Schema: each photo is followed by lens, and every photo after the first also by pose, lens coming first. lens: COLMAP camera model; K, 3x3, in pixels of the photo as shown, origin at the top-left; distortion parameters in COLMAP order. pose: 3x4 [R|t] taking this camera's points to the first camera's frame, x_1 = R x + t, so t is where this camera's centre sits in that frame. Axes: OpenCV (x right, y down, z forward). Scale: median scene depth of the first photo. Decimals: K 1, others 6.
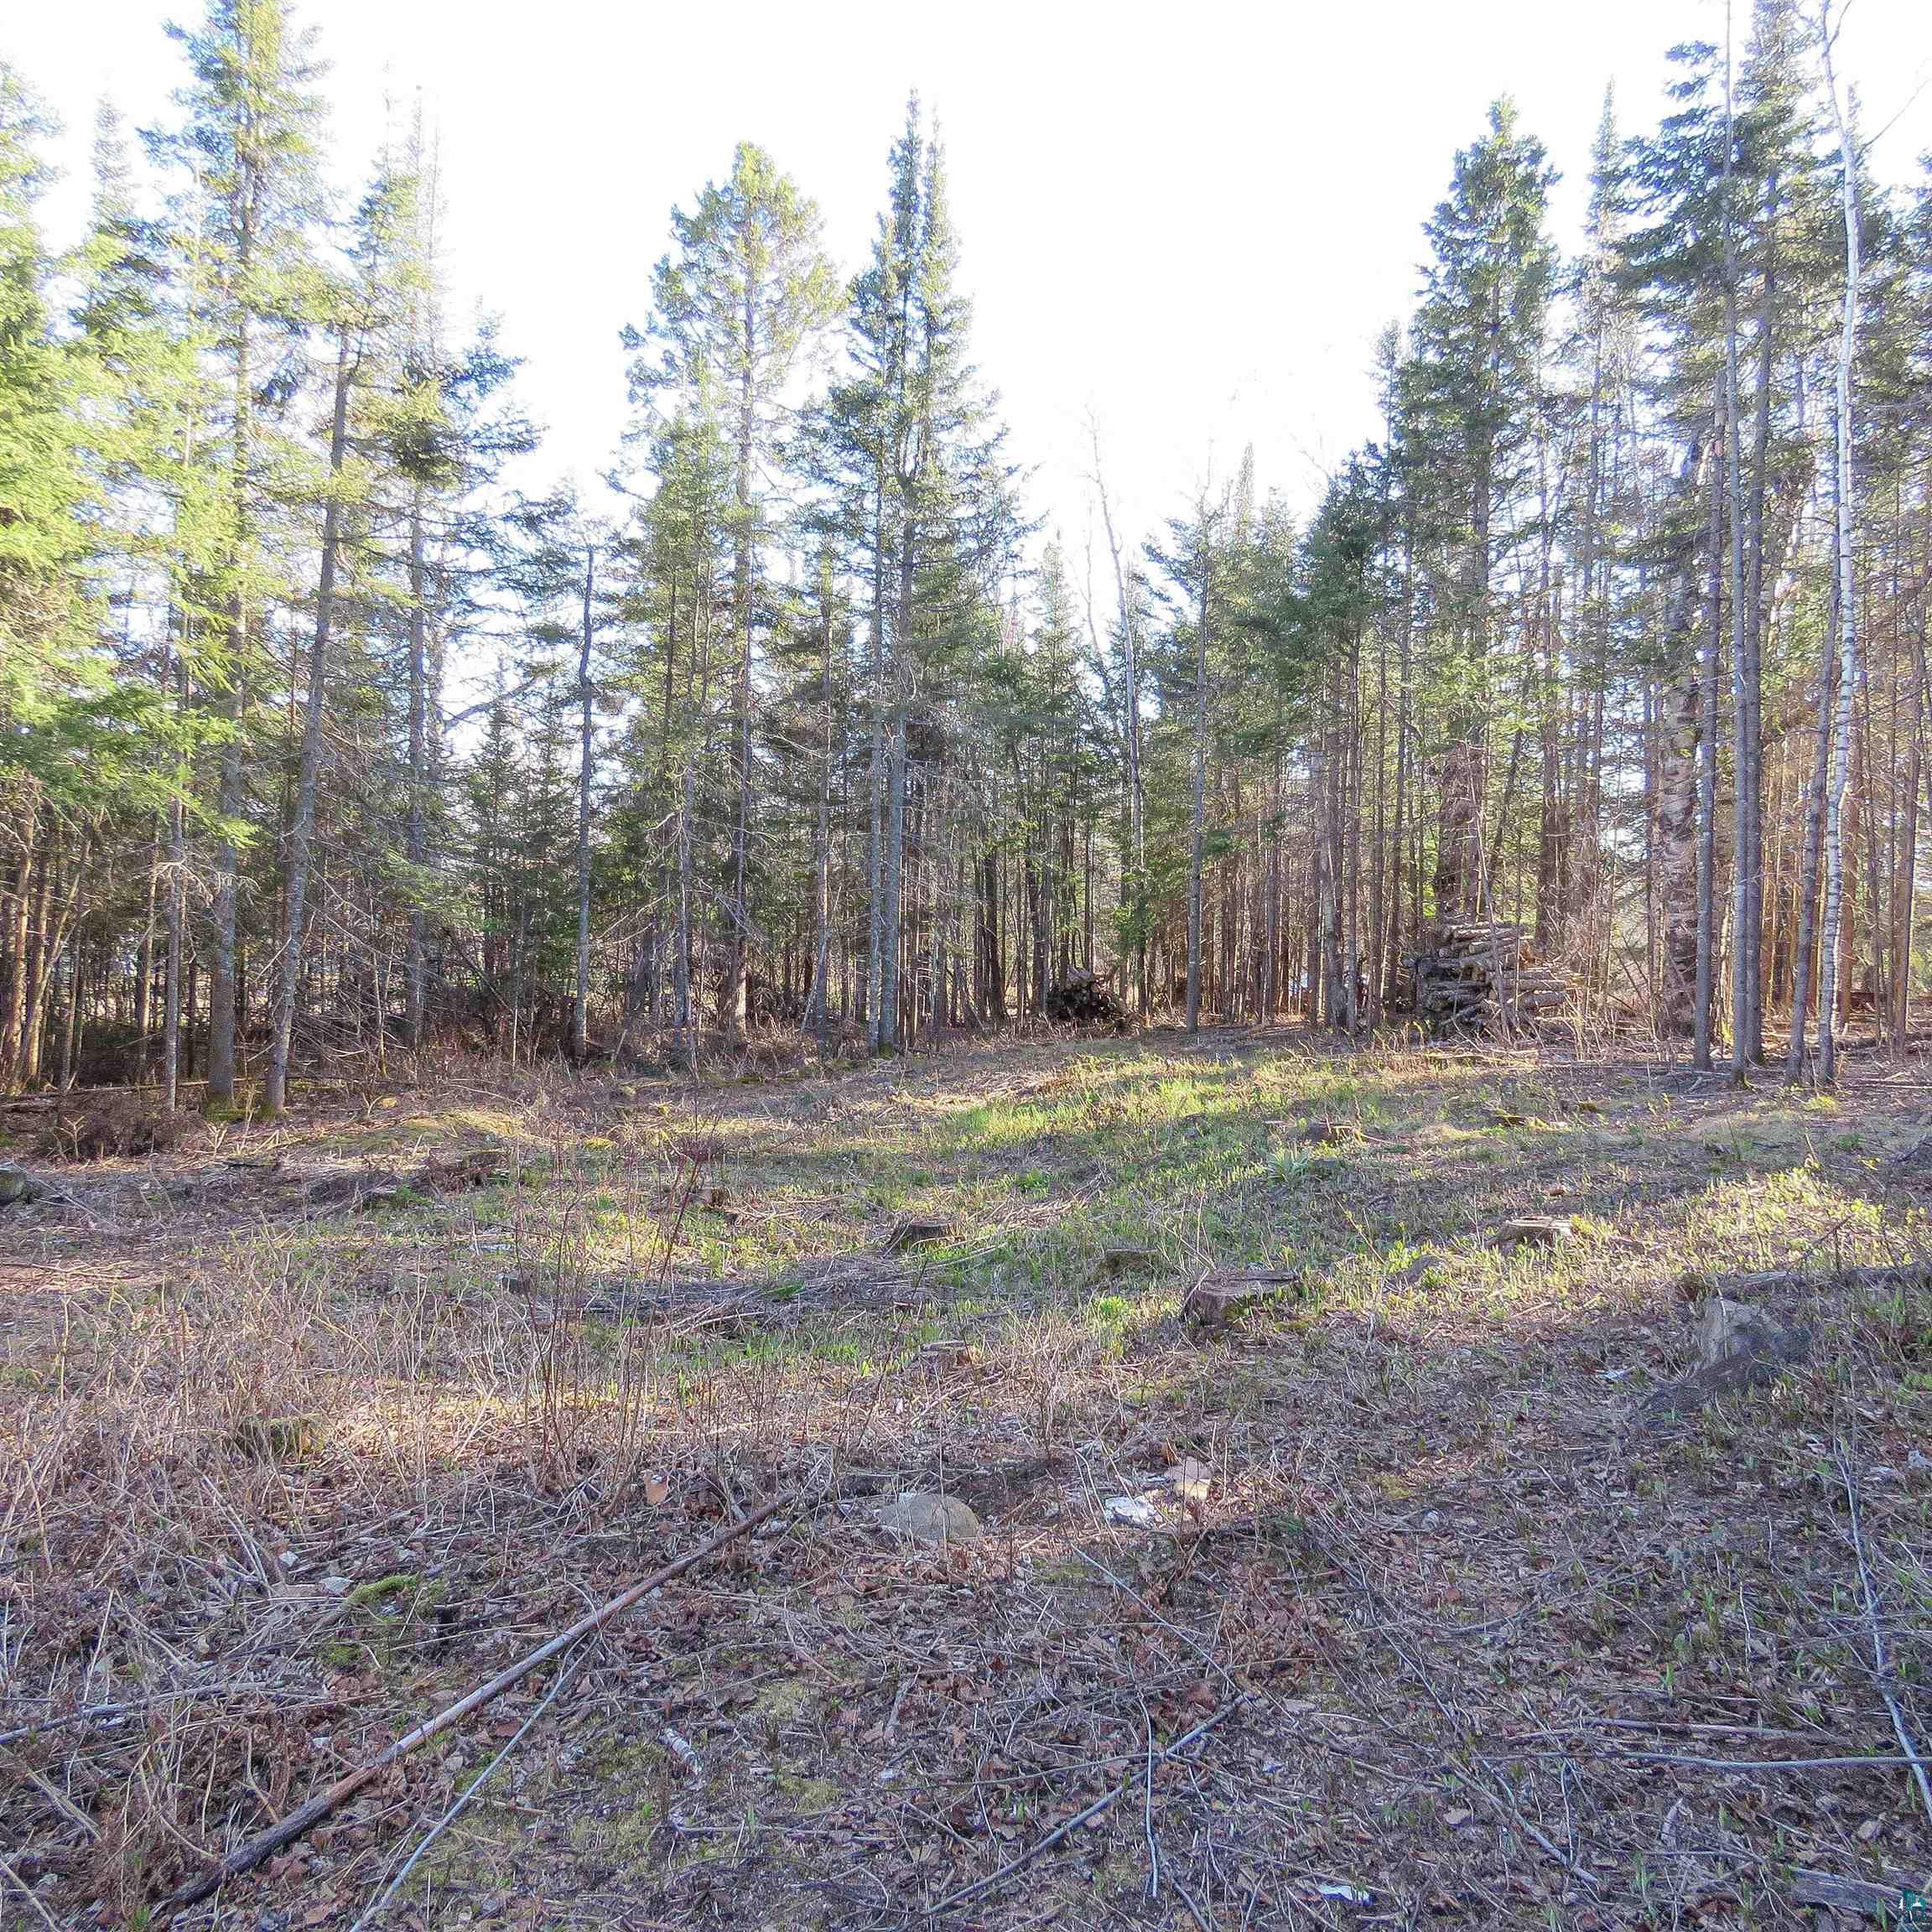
lens RADIAL K [[1626.8, 0, 961.8], [0, 1626.8, 969.1], [0, 0, 1]] dist [-0.010444, 0.001221]
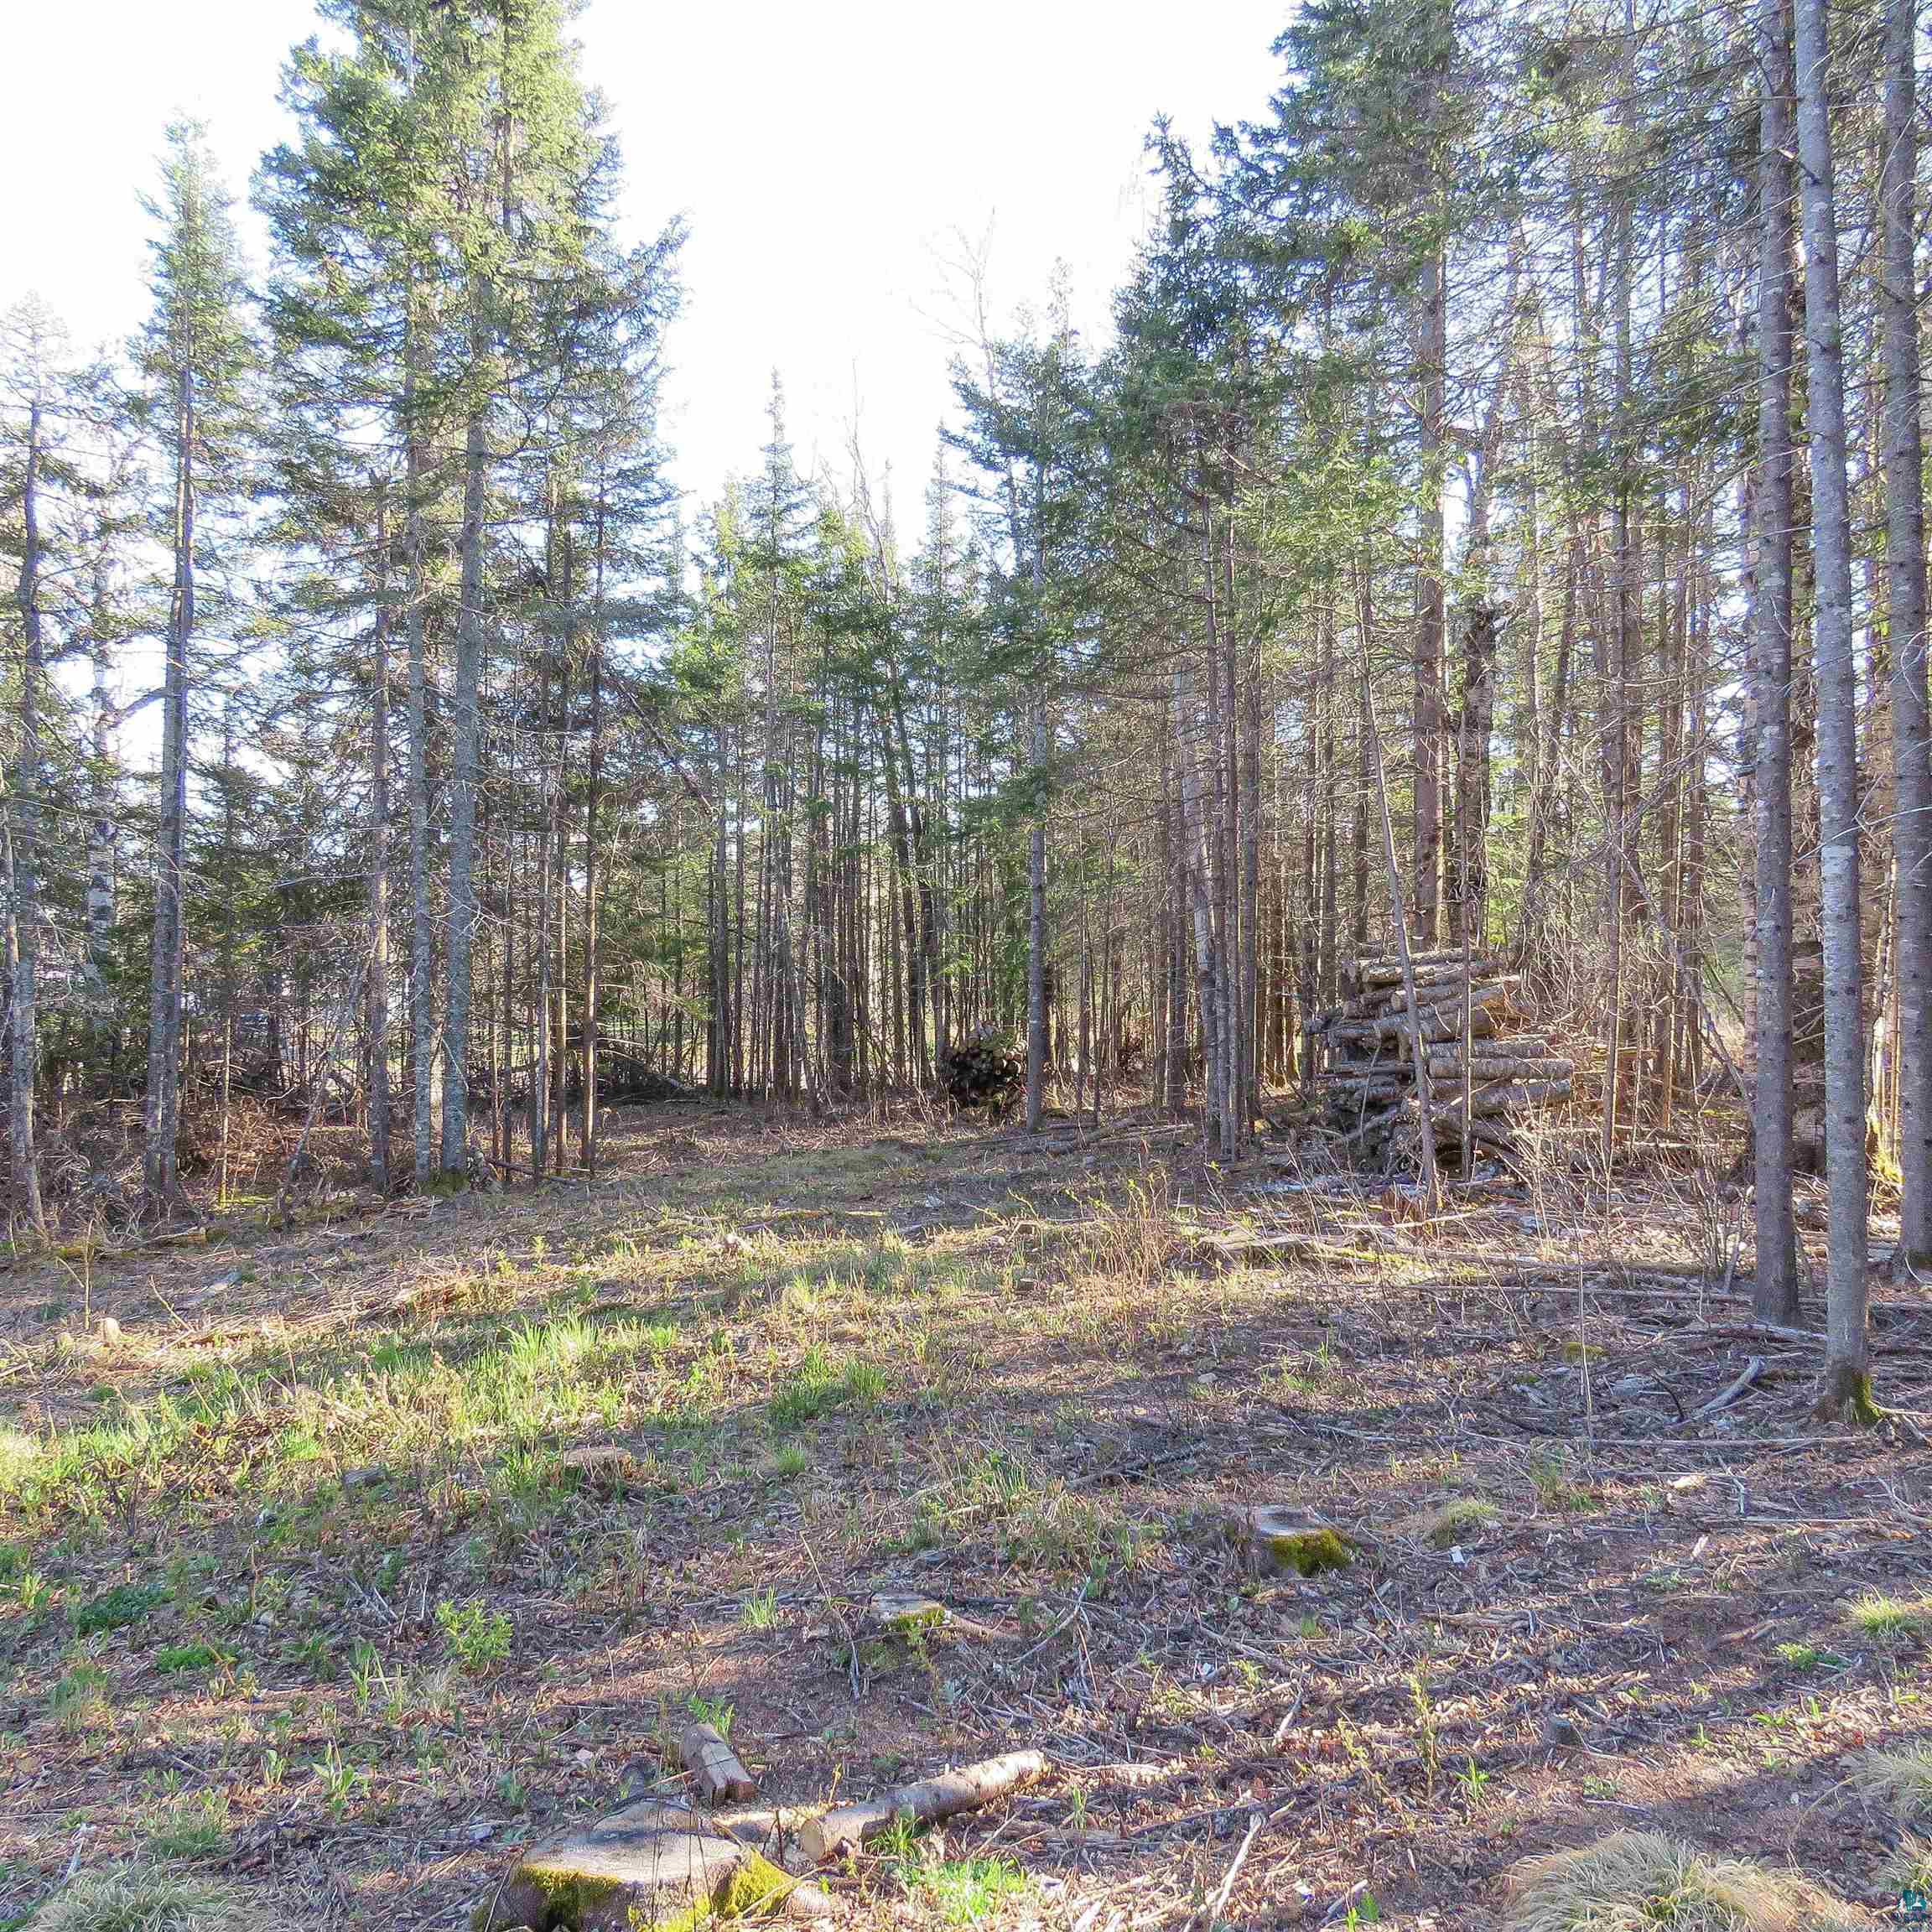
lens RADIAL K [[1479.8, 0, 966.0], [0, 1479.8, 966.0], [0, 0, 1]] dist [-0.000963, 0.000608]
pose [[0.983067, -0.016868, -0.182471, 0.262014], [0.014646, 0.999801, -0.013518, -0.019950], [0.182663, 0.010617, 0.983118, 0.485475]]
